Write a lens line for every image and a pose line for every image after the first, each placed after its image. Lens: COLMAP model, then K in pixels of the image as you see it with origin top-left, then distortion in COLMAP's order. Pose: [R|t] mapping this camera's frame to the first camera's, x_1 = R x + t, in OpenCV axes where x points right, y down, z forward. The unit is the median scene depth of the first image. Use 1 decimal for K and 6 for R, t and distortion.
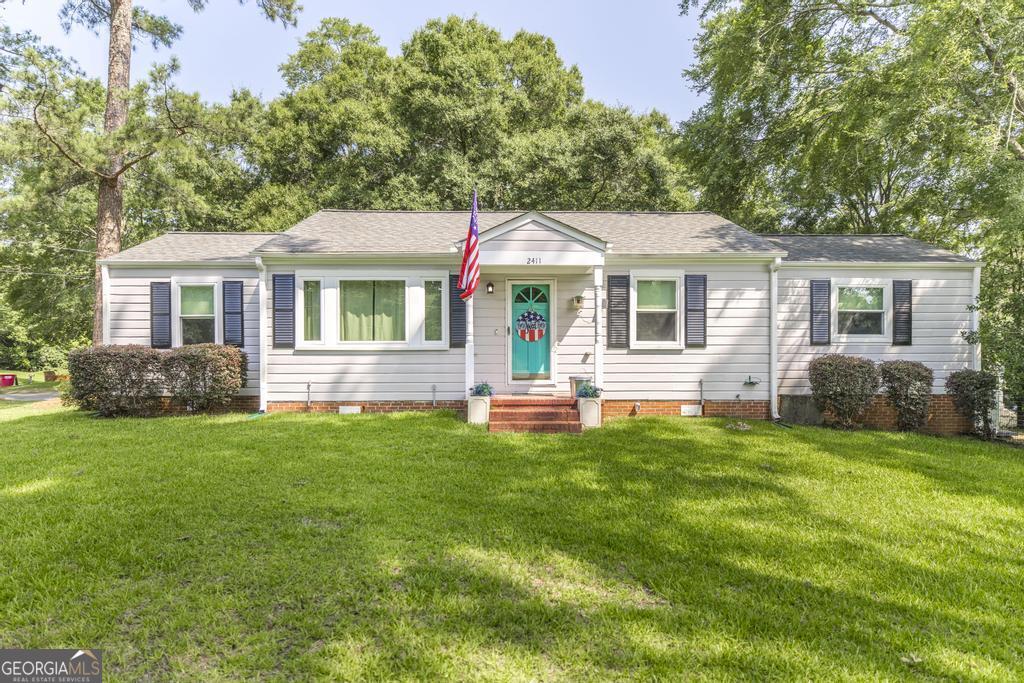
lens RADIAL K [[596.6, 0, 518.9], [0, 596.6, 342.3], [0, 0, 1]] dist [0.000948, 0.000008]
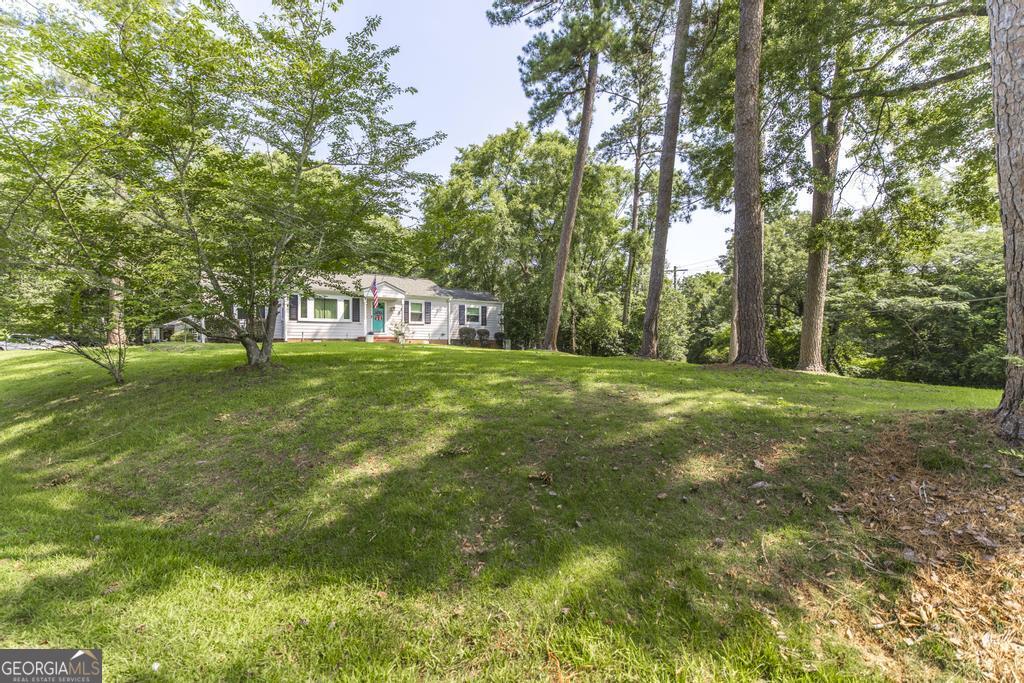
lens RADIAL K [[450.1, 0, 518.2], [0, 450.1, 344.5], [0, 0, 1]] dist [-0.004899, -0.000380]
pose [[0.844454, 0.000996, 0.535627, -0.632498], [-0.002407, 0.999995, 0.001936, 0.119876], [-0.535623, -0.002924, 0.844452, -1.418289]]
